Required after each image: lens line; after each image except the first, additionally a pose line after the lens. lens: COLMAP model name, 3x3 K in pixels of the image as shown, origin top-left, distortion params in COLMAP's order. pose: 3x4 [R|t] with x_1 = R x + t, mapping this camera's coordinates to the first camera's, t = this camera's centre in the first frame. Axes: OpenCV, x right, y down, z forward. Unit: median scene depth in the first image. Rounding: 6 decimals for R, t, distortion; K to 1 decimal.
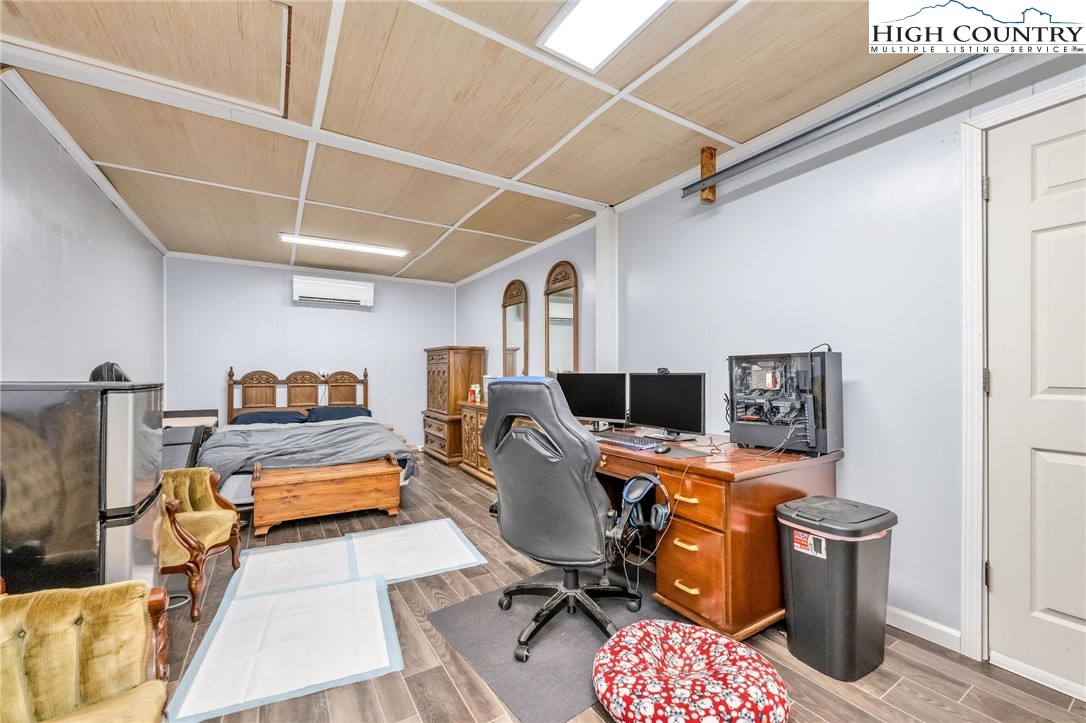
lens RADIAL K [[435.5, 0, 538.3], [0, 435.5, 369.9], [0, 0, 1]] dist [0.003794, 0.001689]
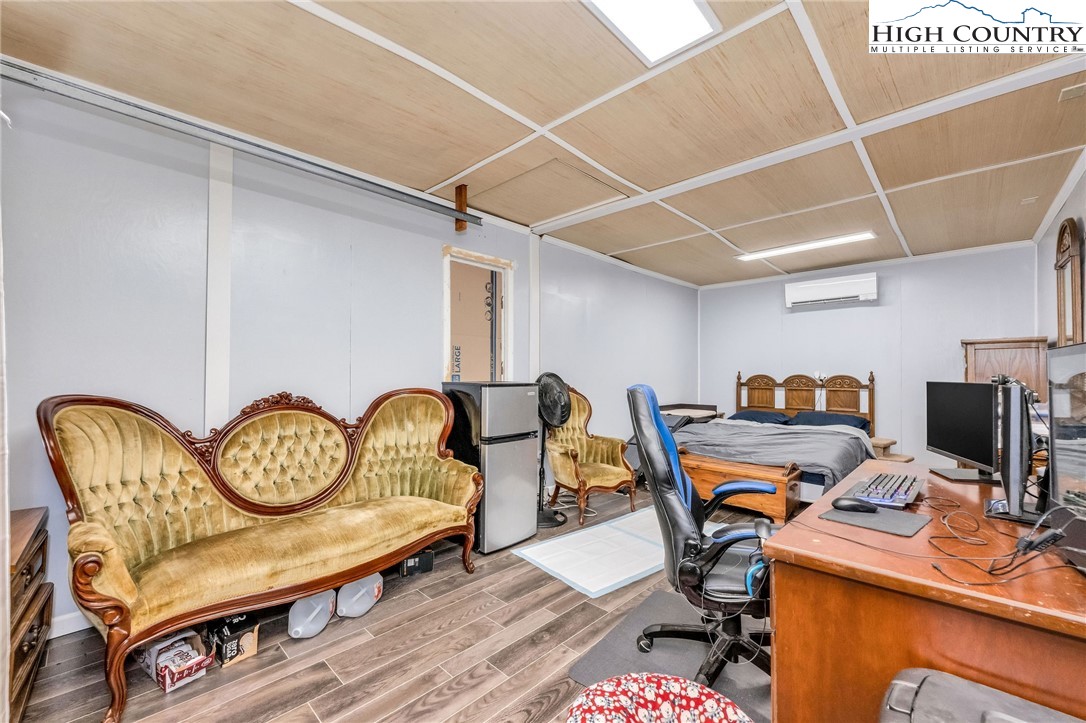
lens RADIAL K [[435.5, 0, 540.8], [0, 435.5, 366.7], [0, 0, 1]] dist [0.003794, 0.001689]
pose [[0.258466, -0.017206, -0.965867, 0.323968], [0.005386, 0.999851, -0.016370, -0.003304], [0.966005, -0.000971, 0.258521, 0.166893]]
